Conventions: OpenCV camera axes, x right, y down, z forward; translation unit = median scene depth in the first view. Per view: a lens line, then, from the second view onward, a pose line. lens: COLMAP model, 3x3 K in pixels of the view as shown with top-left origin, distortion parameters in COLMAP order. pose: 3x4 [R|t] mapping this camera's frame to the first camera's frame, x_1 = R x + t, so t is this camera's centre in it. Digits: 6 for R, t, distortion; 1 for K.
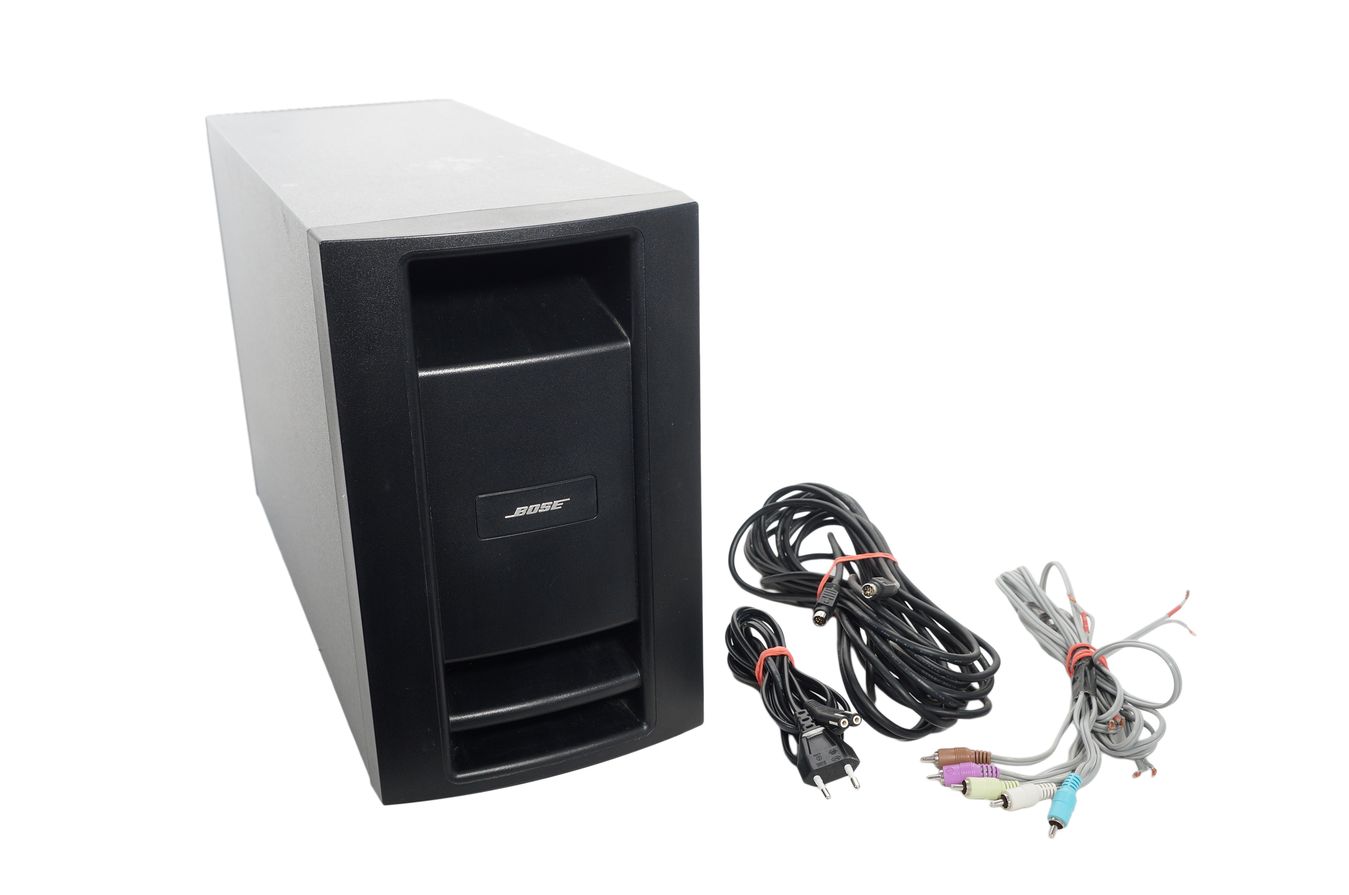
lens RADIAL K [[1405.0, 0, 675.7], [0, 1405.0, 446.5], [0, 0, 1]] dist [-0.008427, 0.000000]
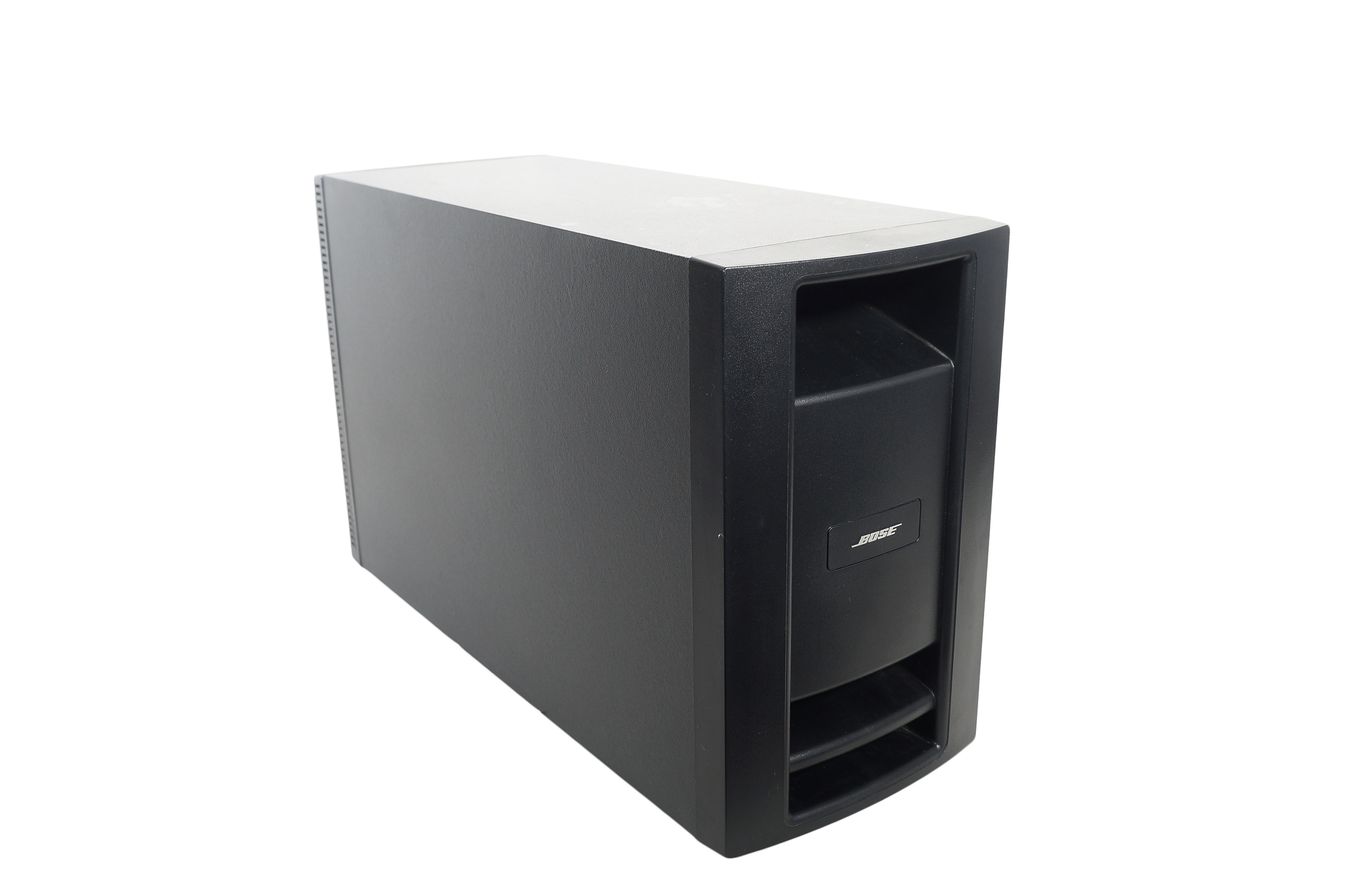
lens RADIAL K [[1275.8, 0, 674.4], [0, 1275.8, 448.1], [0, 0, 1]] dist [-0.067040, 0.000000]
pose [[0.982593, -0.059940, 0.175839, -0.391789], [0.066717, 0.997230, -0.032880, 0.002590], [-0.173381, 0.044039, 0.983870, 0.139624]]
